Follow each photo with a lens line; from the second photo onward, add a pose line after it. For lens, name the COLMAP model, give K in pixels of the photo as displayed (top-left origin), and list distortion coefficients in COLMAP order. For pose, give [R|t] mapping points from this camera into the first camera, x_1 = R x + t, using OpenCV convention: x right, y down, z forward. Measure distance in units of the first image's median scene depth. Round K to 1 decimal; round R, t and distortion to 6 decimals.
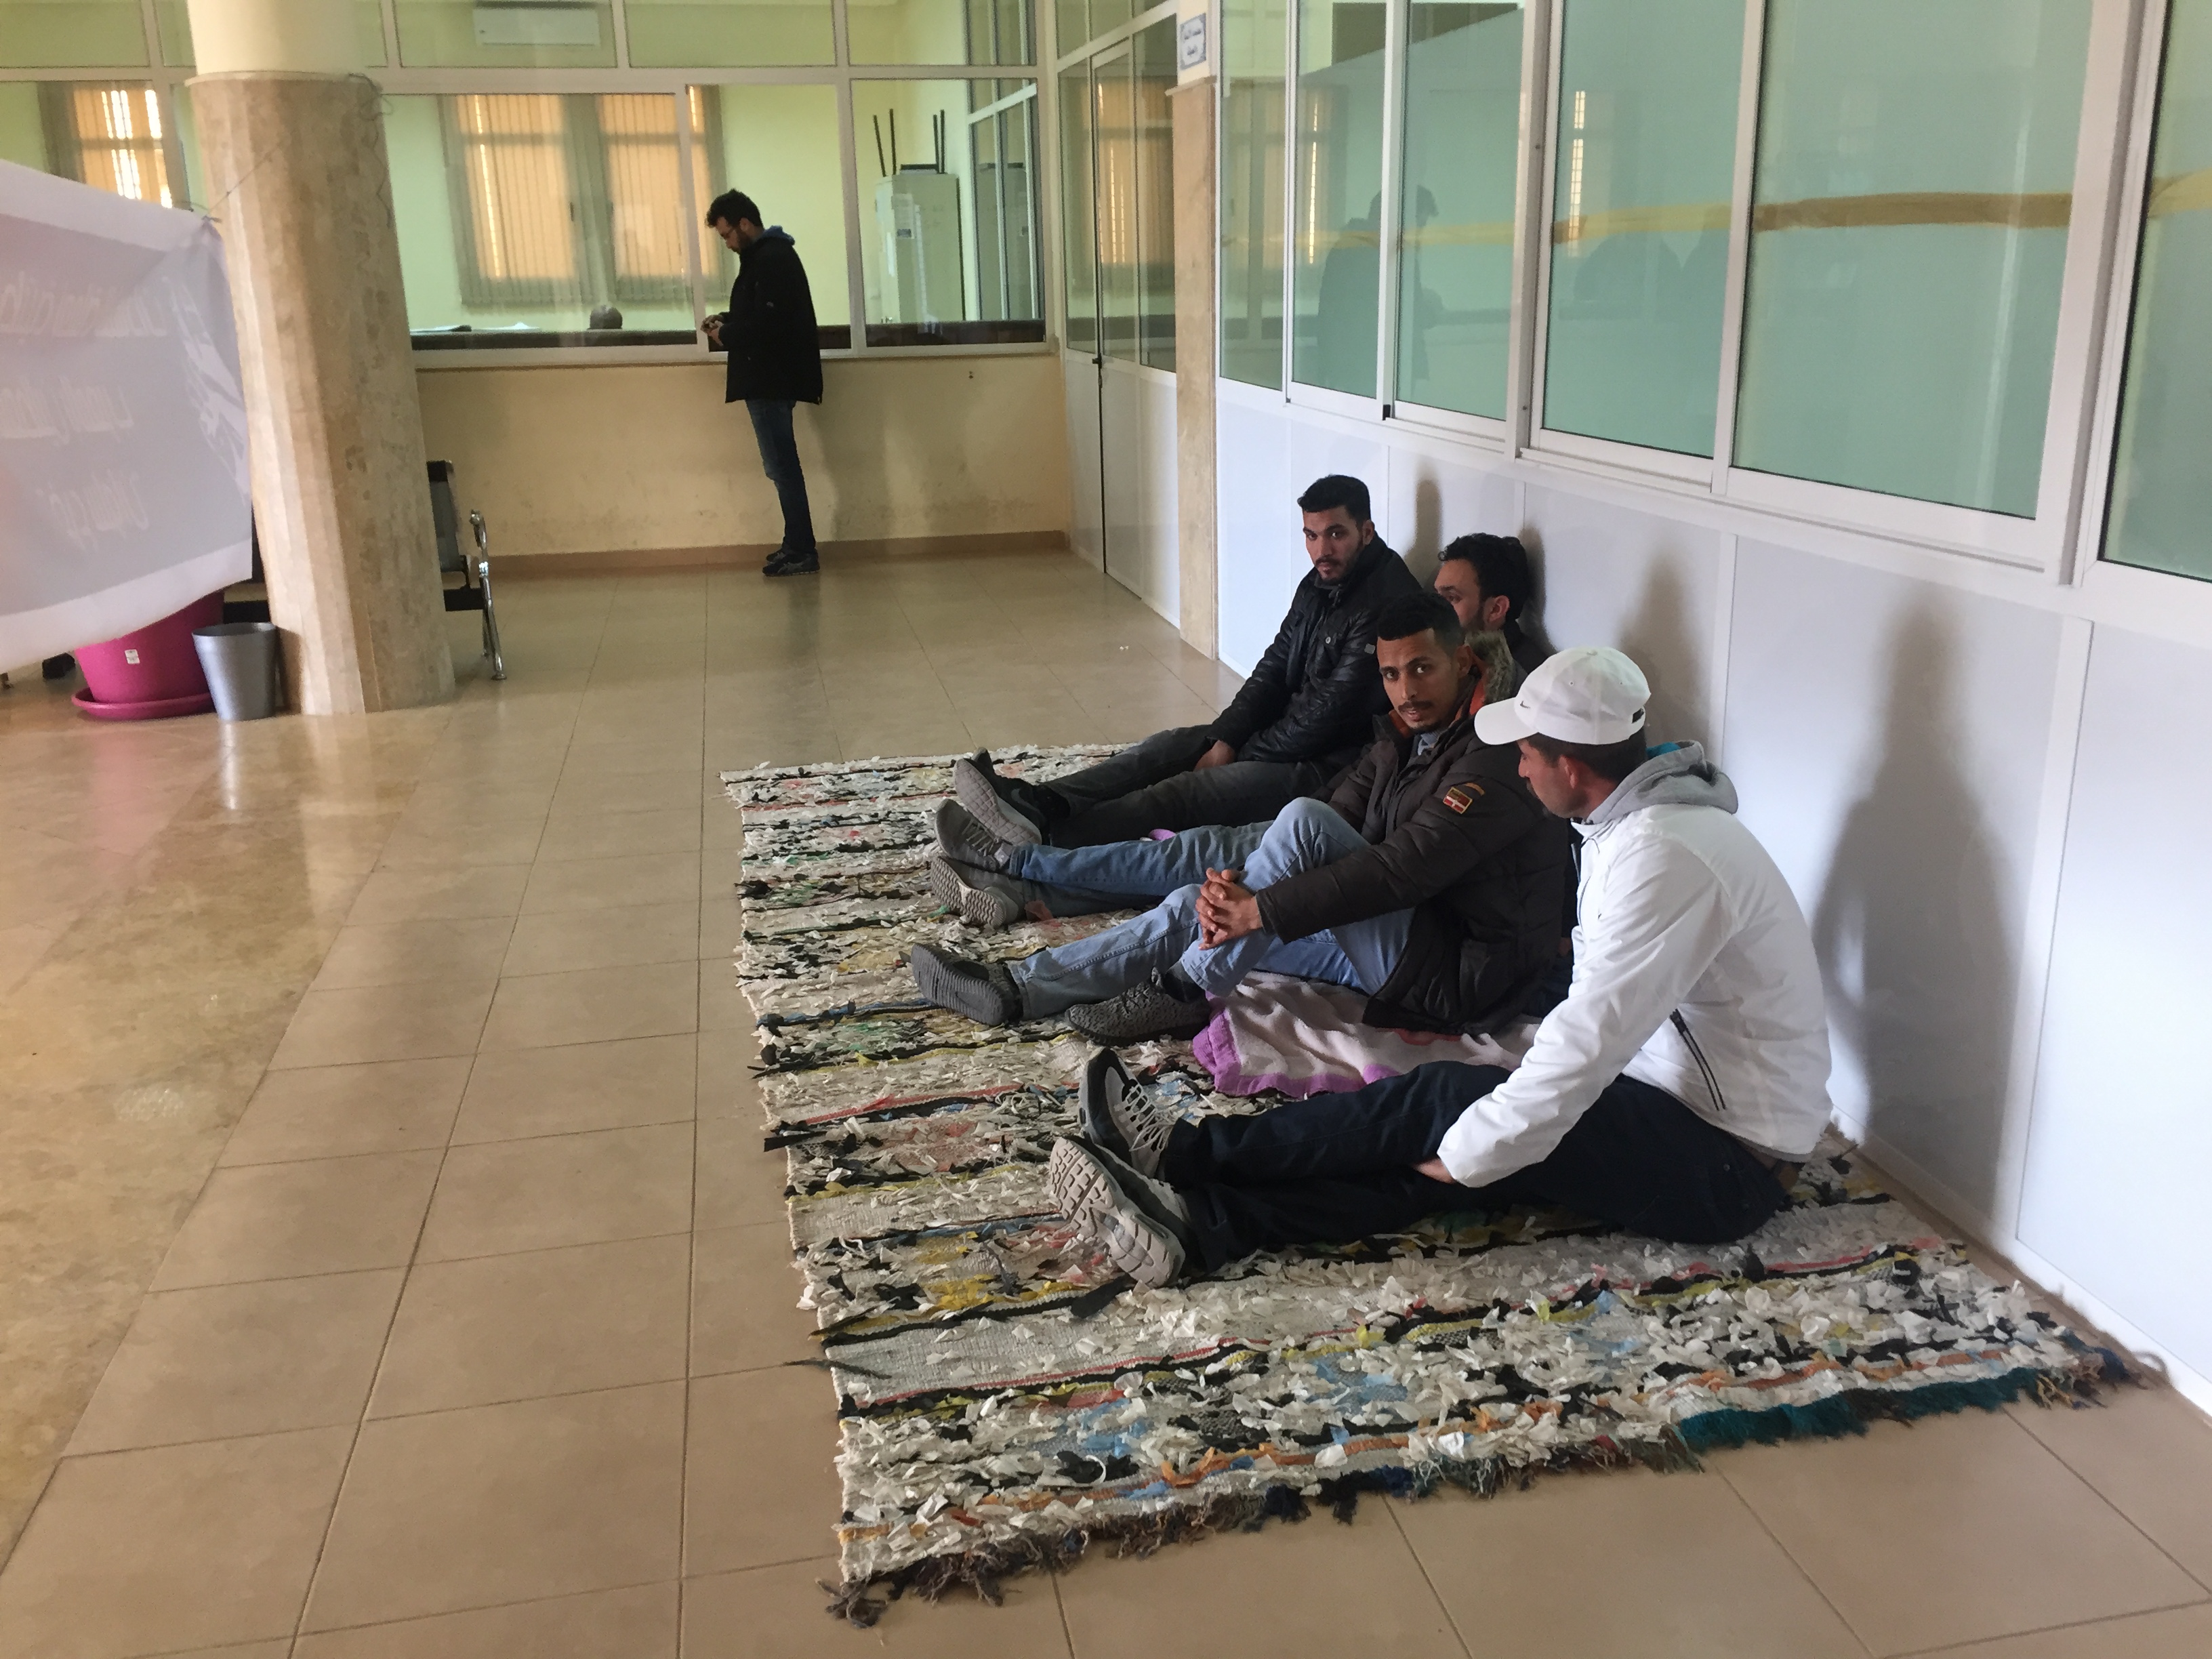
lens RADIAL K [[1894.5, 0, 1106.3], [0, 1894.5, 838.2], [0, 0, 1]] dist [0.078172, -0.093054]
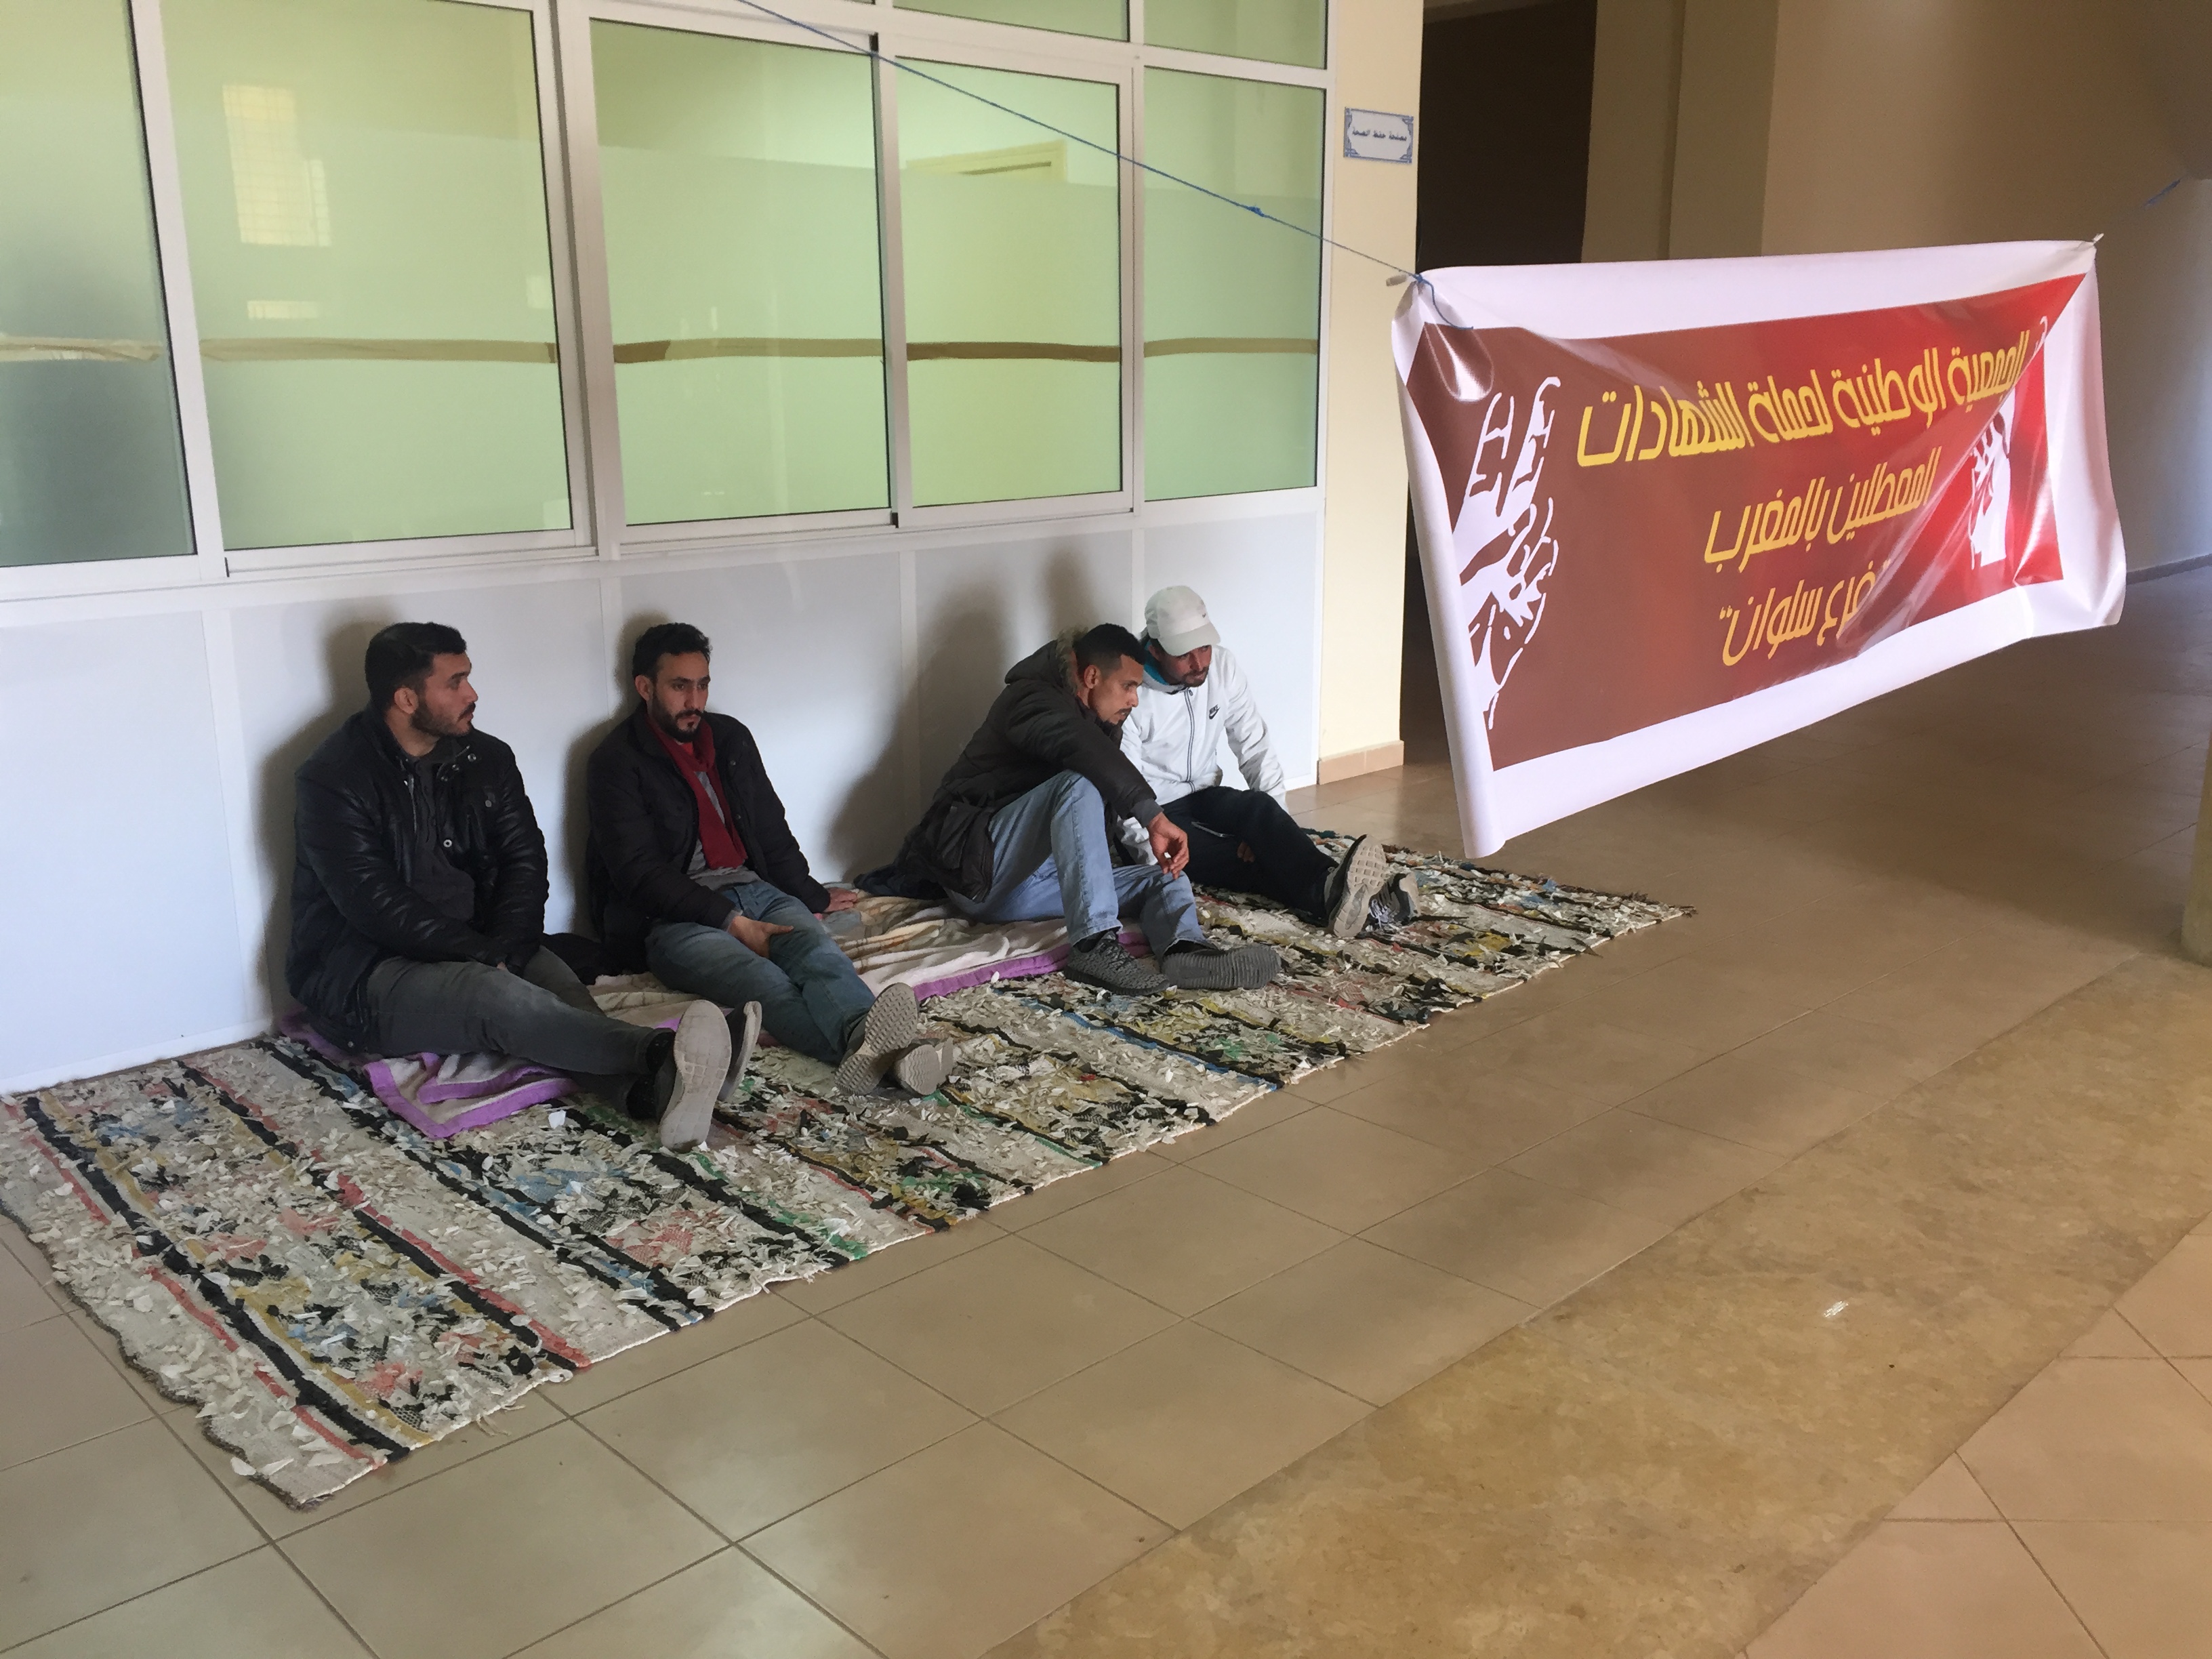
lens RADIAL K [[1894.5, 0, 1119.2], [0, 1894.5, 835.2], [0, 0, 1]] dist [0.078172, -0.093054]
pose [[-0.542612, -0.178919, 0.820707, -0.971830], [0.264140, 0.891143, 0.368911, -0.433467], [-0.797372, 0.416957, -0.436285, 1.480012]]
